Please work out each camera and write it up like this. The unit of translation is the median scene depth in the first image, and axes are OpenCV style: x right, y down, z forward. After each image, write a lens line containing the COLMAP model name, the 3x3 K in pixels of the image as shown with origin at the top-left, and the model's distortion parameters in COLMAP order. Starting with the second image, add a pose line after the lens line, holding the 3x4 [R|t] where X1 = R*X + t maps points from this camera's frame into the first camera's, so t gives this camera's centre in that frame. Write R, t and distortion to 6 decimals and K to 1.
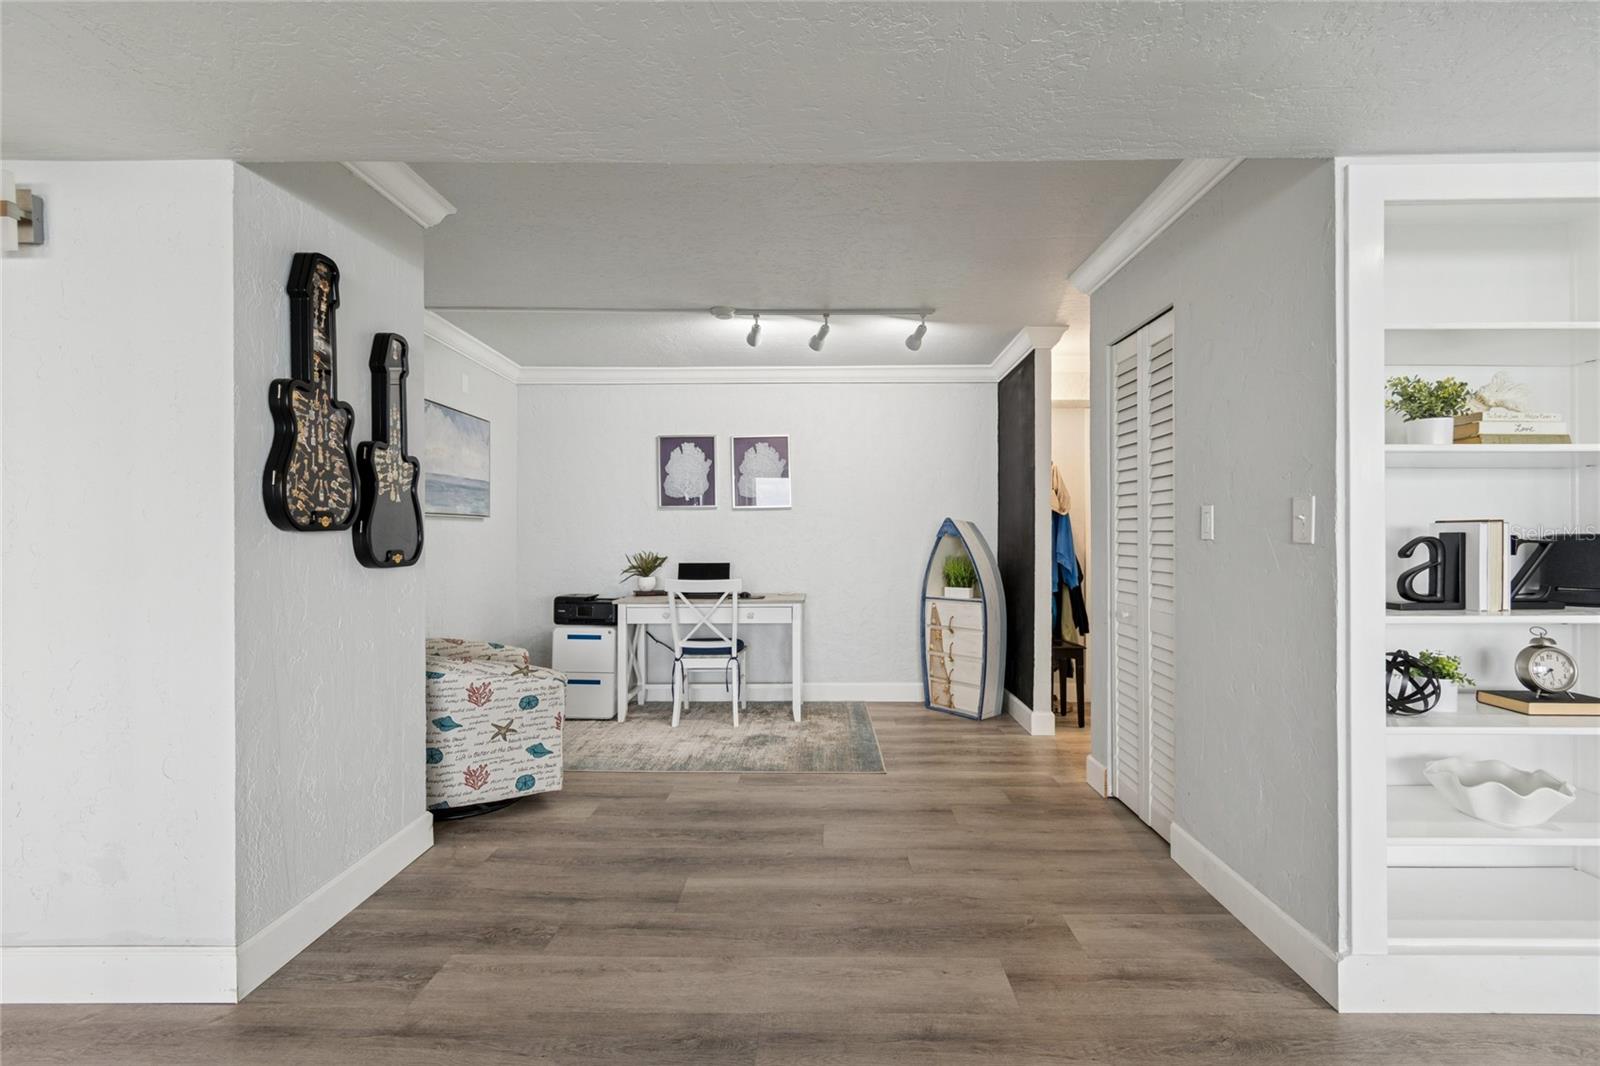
lens RADIAL K [[710.1, 0, 805.0], [0, 710.1, 539.3], [0, 0, 1]] dist [0.000884, -0.000063]
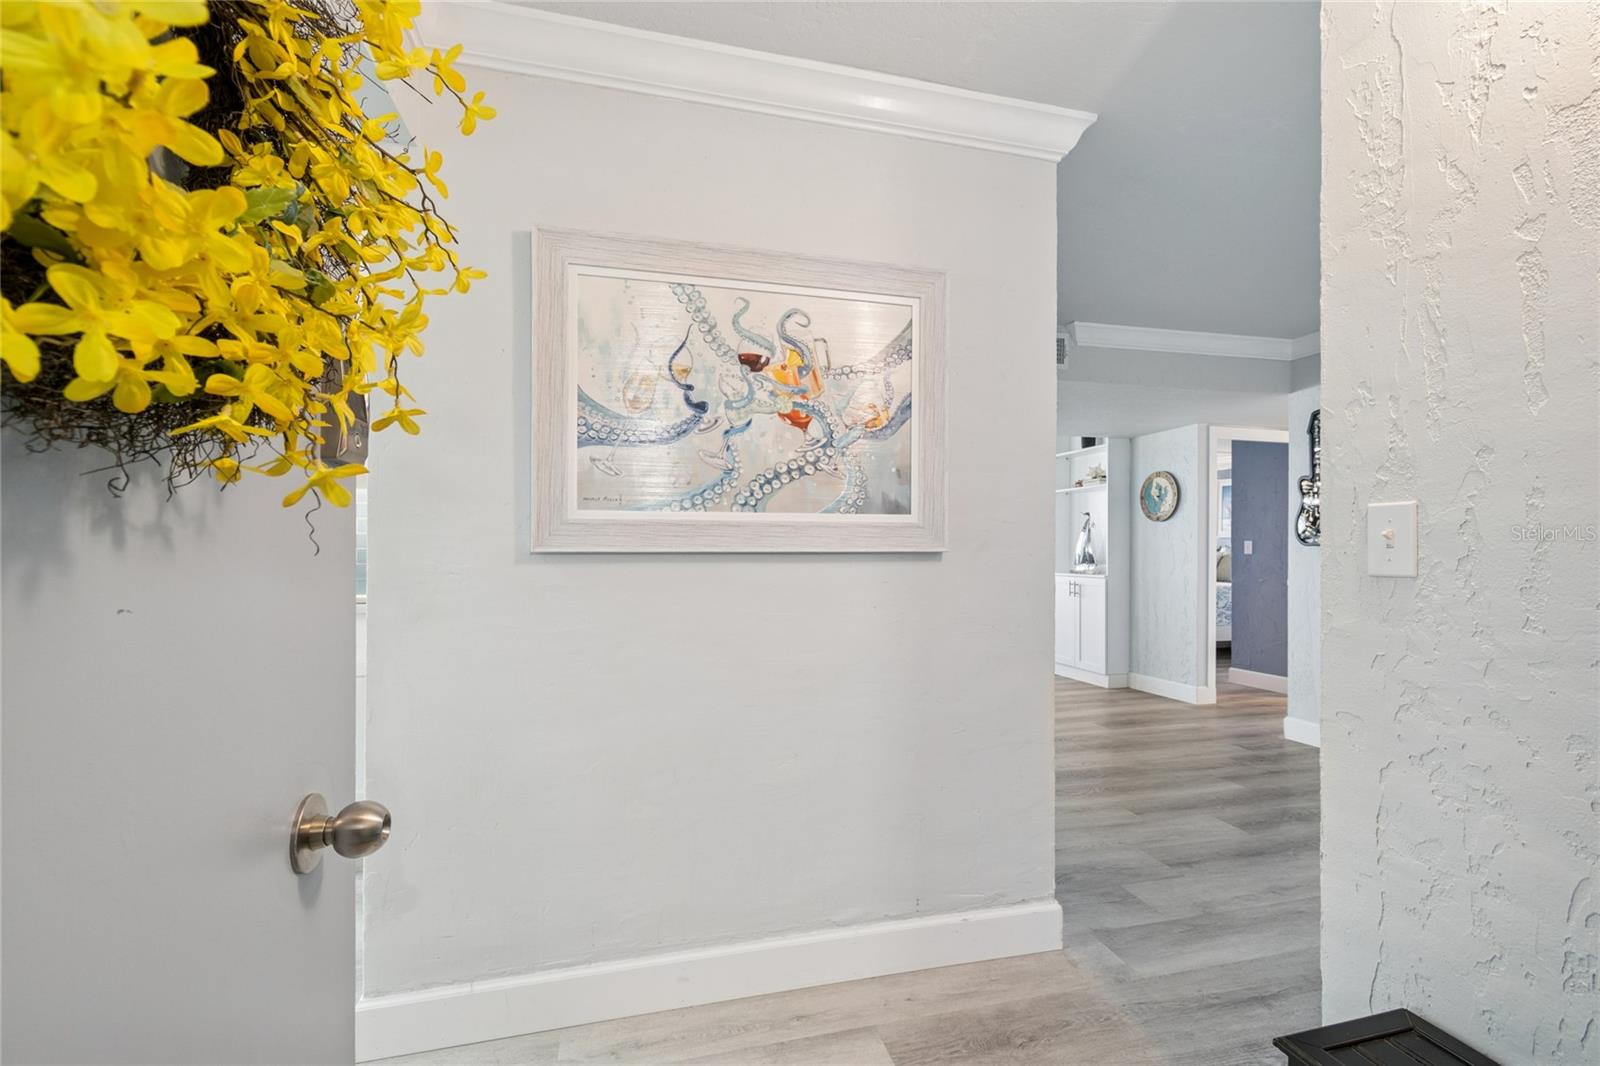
lens RADIAL K [[701.6, 0, 801.9], [0, 701.6, 545.7], [0, 0, 1]] dist [0.000908, 0.000133]
pose [[-0.960985, -0.004621, -0.276563, 0.853993], [-0.005053, 0.999987, 0.000851, -0.002841], [0.276556, 0.002216, -0.960995, 1.661937]]
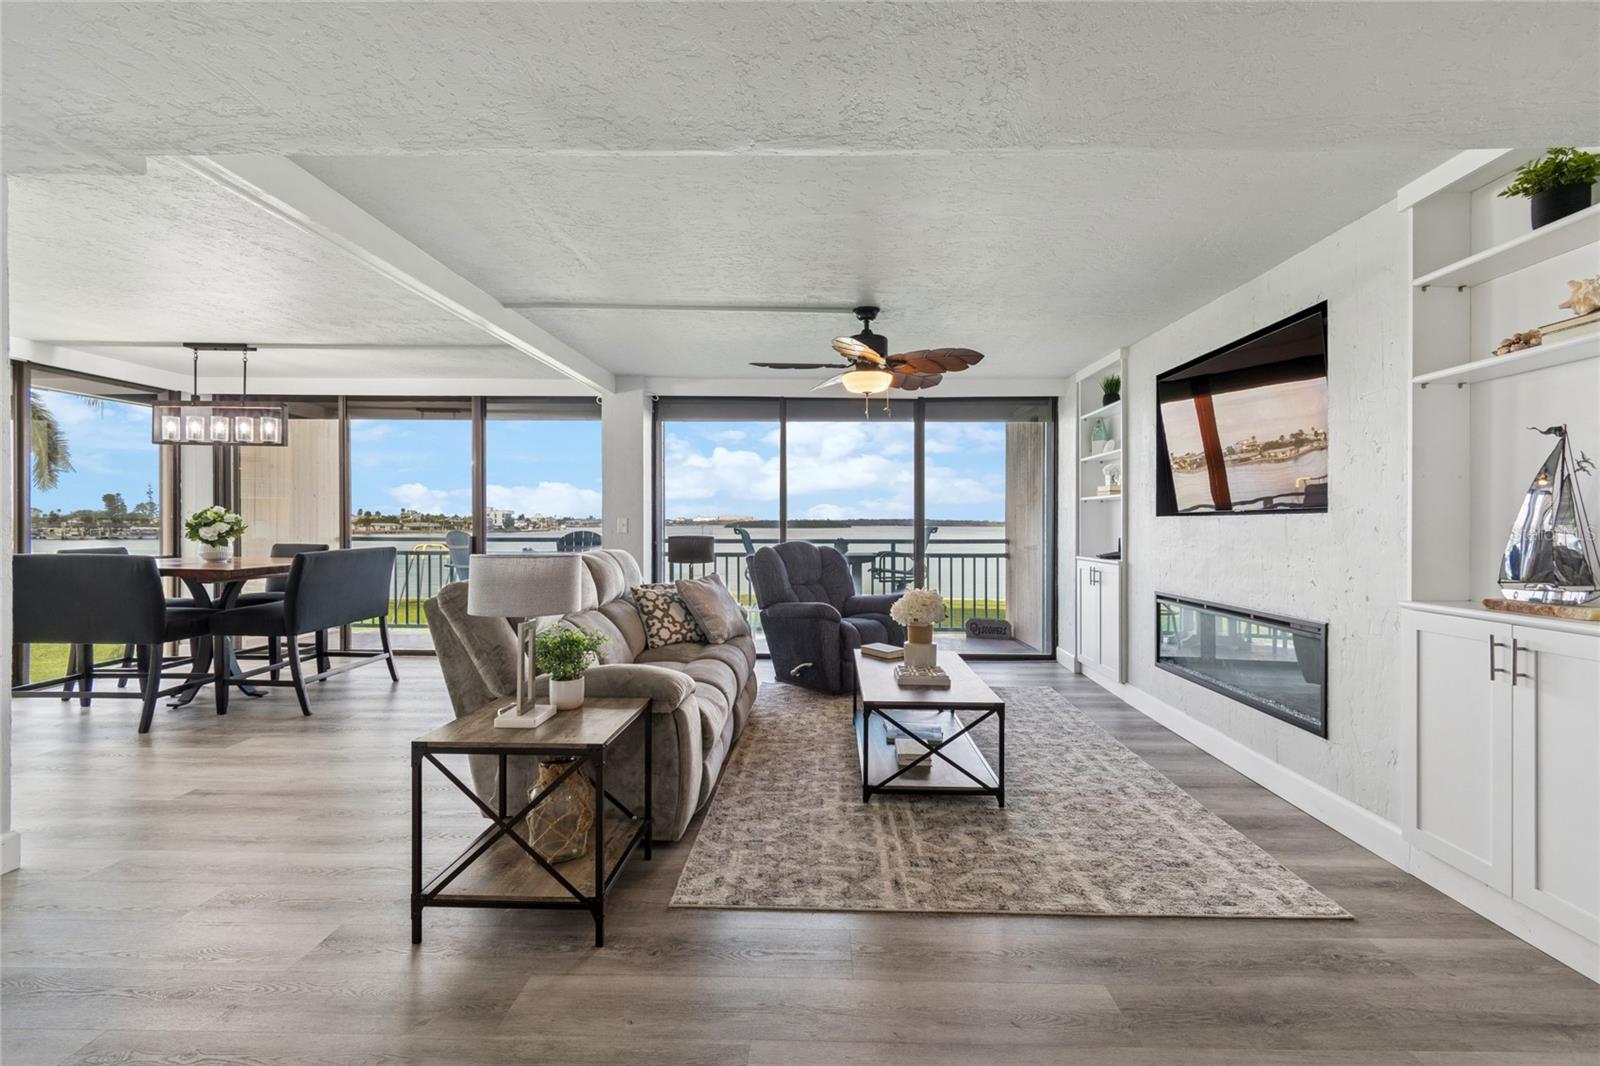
lens RADIAL K [[708.2, 0, 817.5], [0, 708.2, 531.2], [0, 0, 1]] dist [-0.000517, -0.000724]
pose [[-0.999917, -0.000722, -0.012889, 0.190137], [-0.000895, 0.999909, 0.013434, -0.011166], [0.012878, 0.013445, -0.999827, 0.572843]]
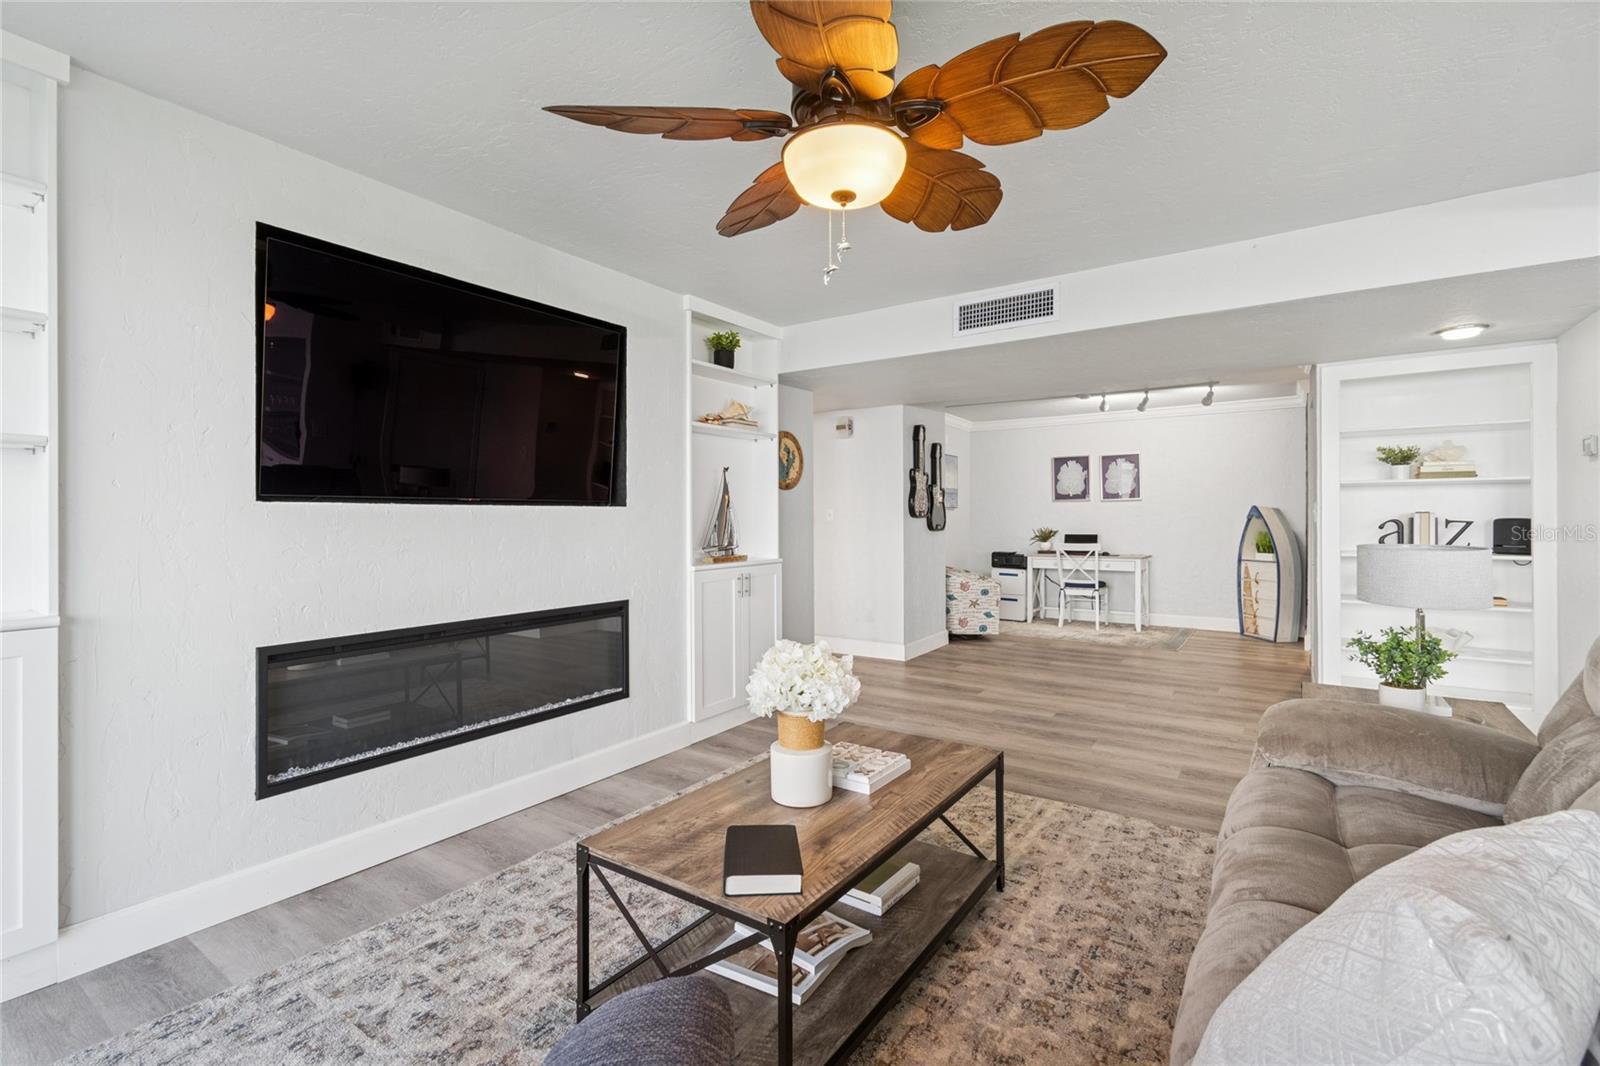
lens RADIAL K [[696.3, 0, 807.2], [0, 696.3, 517.4], [0, 0, 1]] dist [0.000726, 0.000090]
pose [[0.836971, -0.001683, -0.547244, 0.339644], [0.000539, 0.999997, -0.002250, -0.004227], [0.547247, 0.001589, 0.836970, -1.125992]]
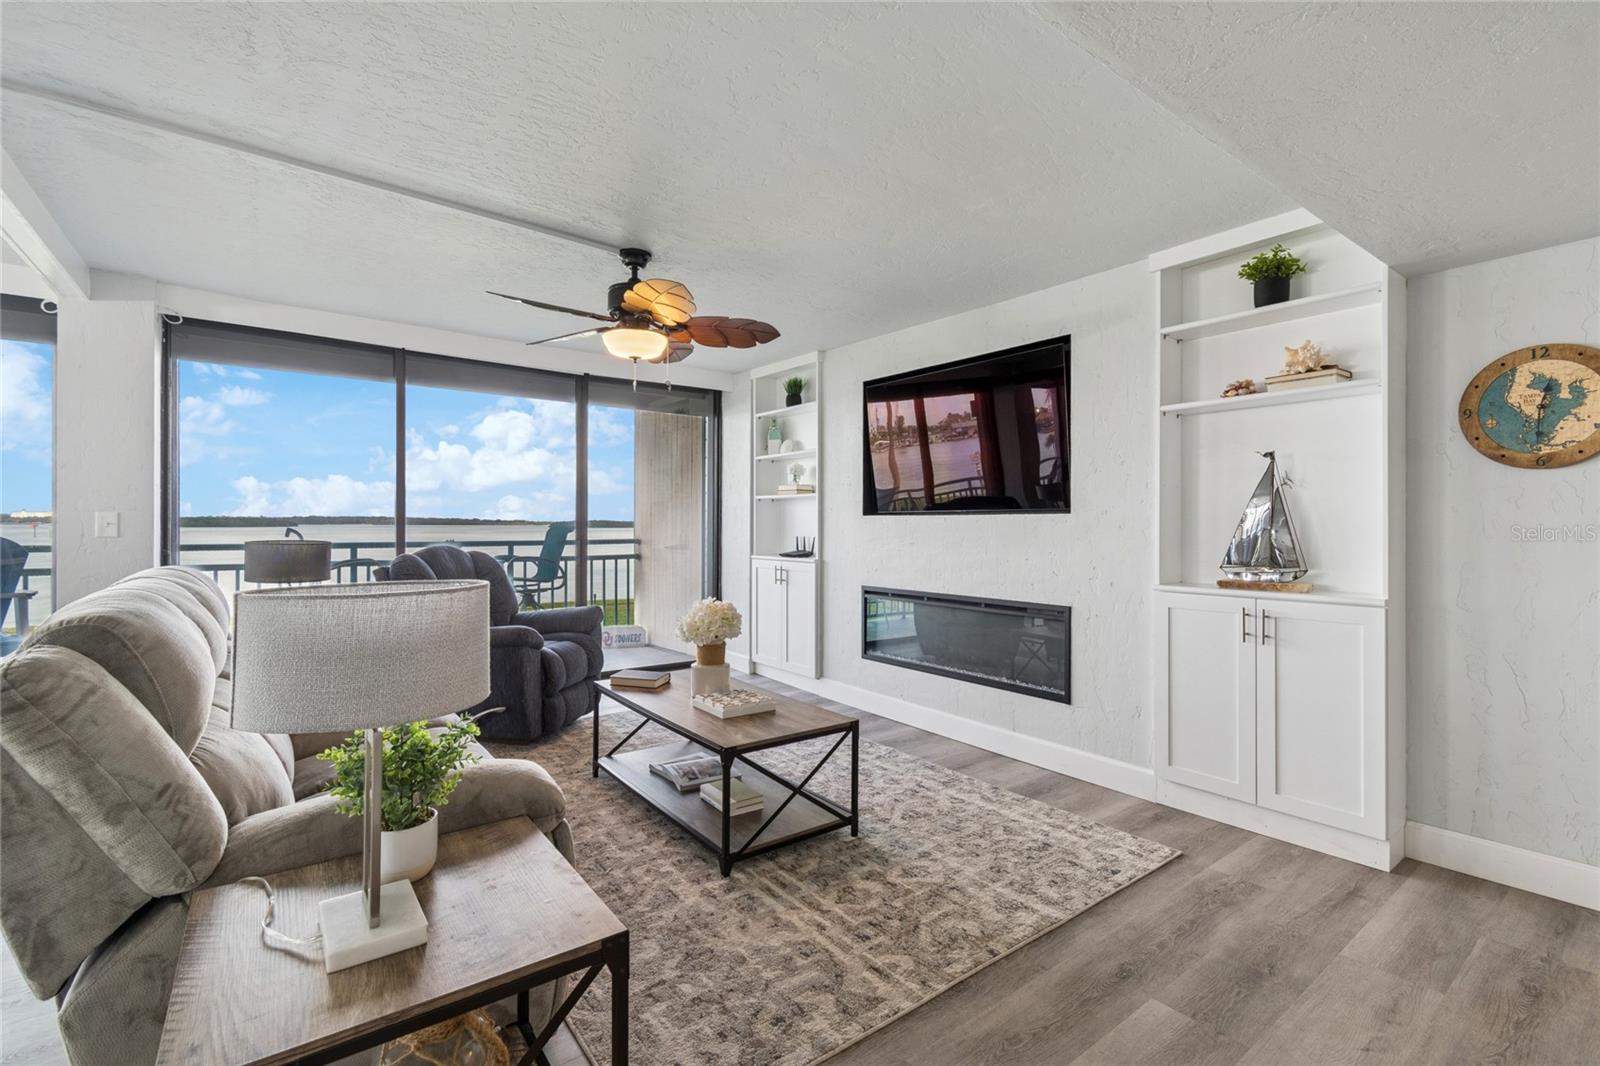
lens RADIAL K [[710.8, 0, 801.2], [0, 710.8, 525.2], [0, 0, 1]] dist [-0.000393, -0.000141]
pose [[-0.778347, -0.000075, -0.627834, 0.535074], [-0.004345, 0.999977, 0.005267, -0.009486], [0.627819, 0.006827, -0.778330, 0.247314]]
